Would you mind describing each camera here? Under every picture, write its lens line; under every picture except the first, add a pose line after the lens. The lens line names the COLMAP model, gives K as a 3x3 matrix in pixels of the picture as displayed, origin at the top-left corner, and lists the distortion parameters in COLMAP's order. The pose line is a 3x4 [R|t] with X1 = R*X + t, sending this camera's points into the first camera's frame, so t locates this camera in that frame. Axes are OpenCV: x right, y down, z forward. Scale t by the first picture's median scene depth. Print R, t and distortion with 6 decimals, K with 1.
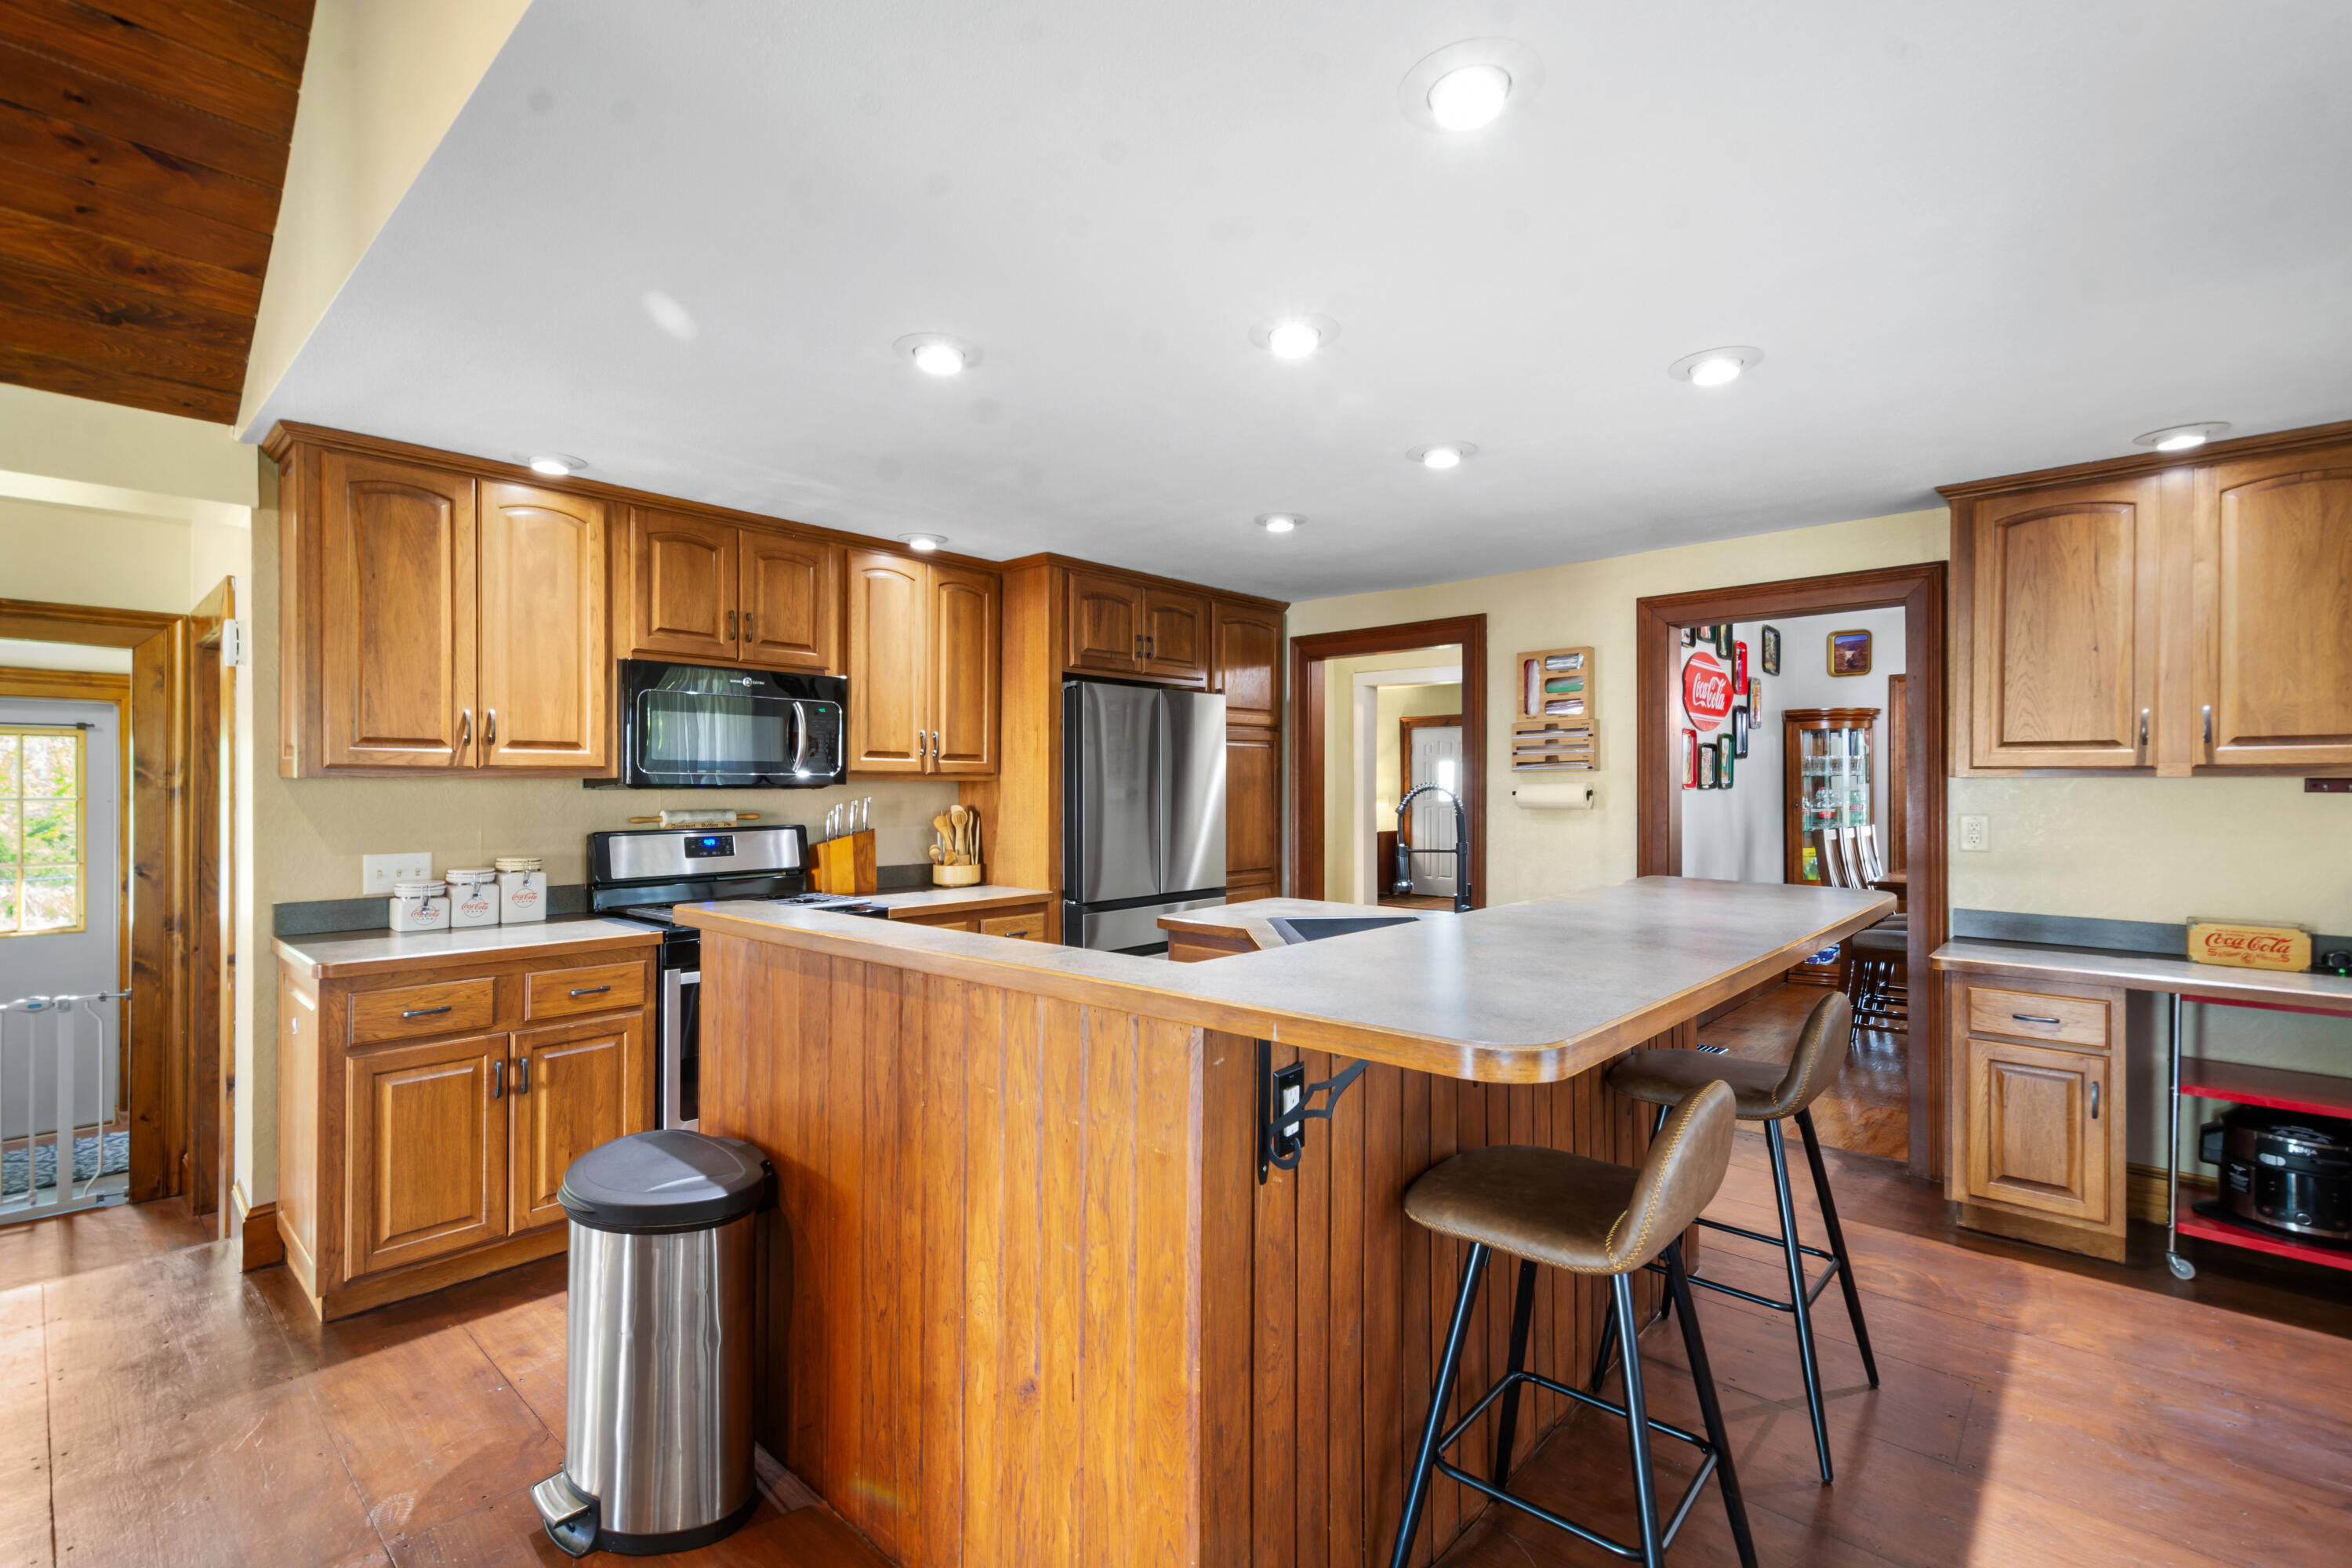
lens RADIAL K [[1038.7, 0, 1176.0], [0, 1038.7, 784.0], [0, 0, 1]] dist [0.015270, 0.000027]
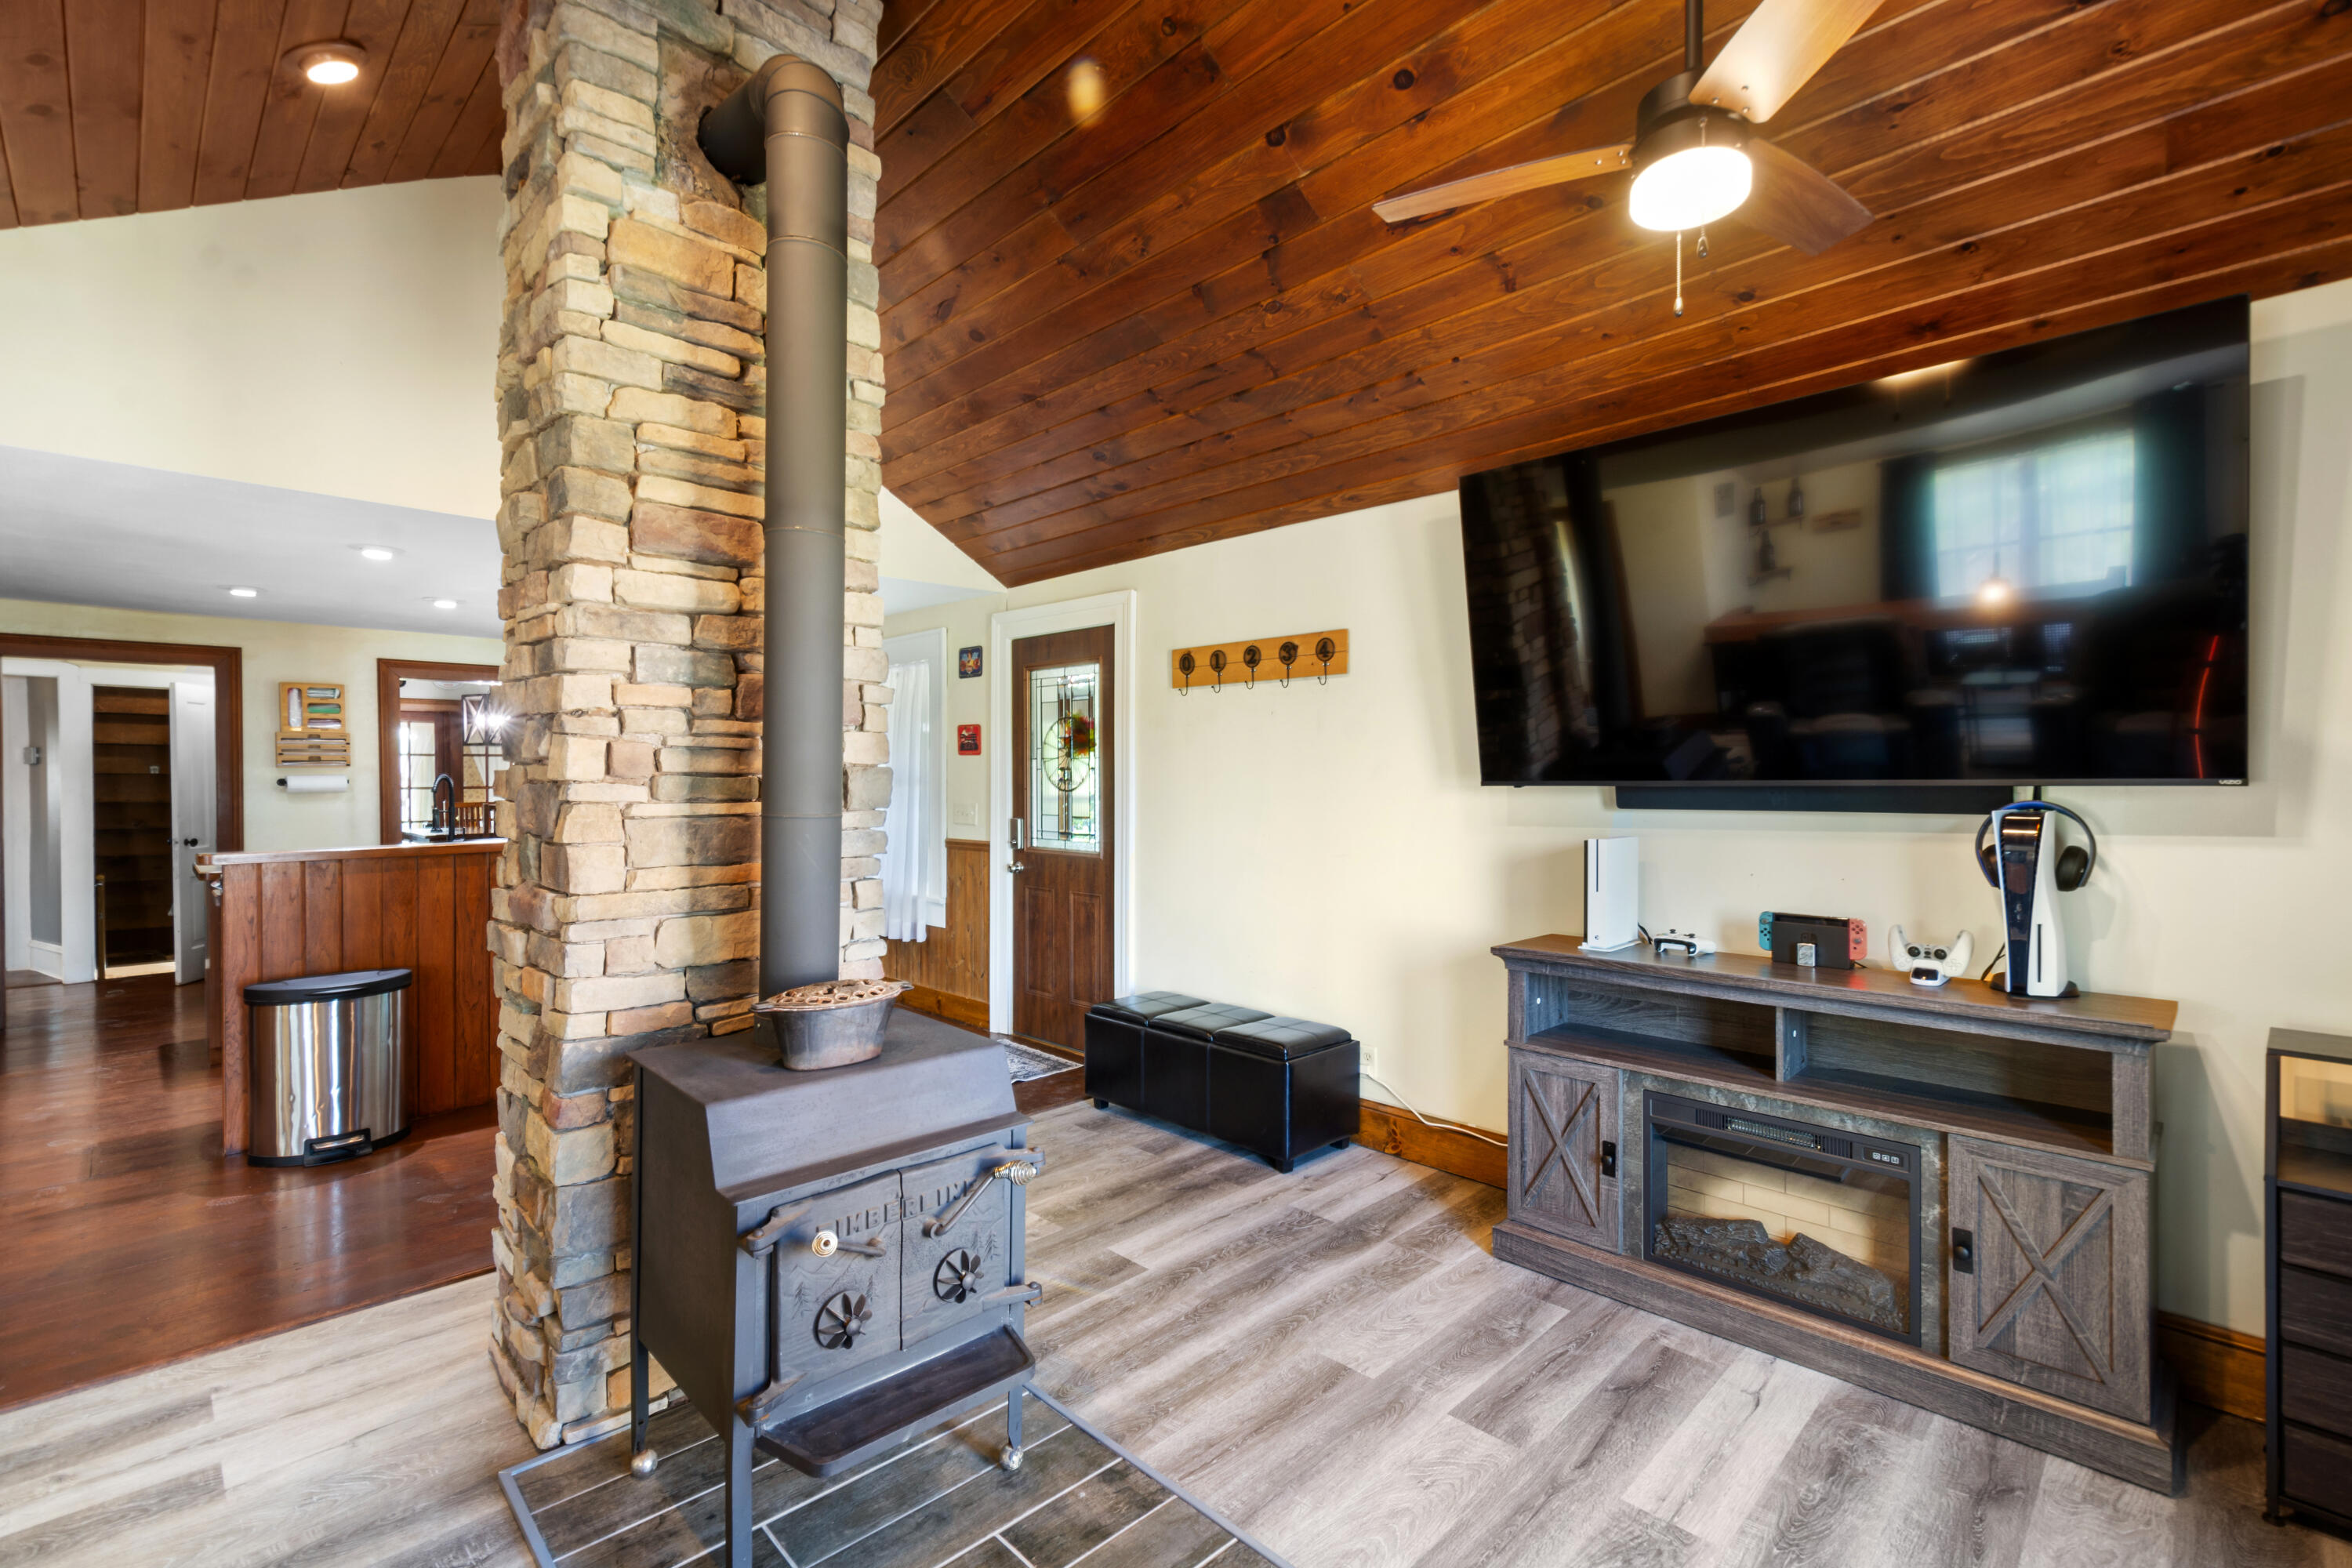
lens RADIAL K [[1046.5, 0, 1169.9], [0, 1046.5, 770.2], [0, 0, 1]] dist [0.019567, 0.000019]
pose [[0.055479, 0.004563, 0.998449, -1.136635], [0.003660, 0.999982, -0.004773, 0.003946], [-0.998453, 0.003919, 0.055461, -0.297380]]
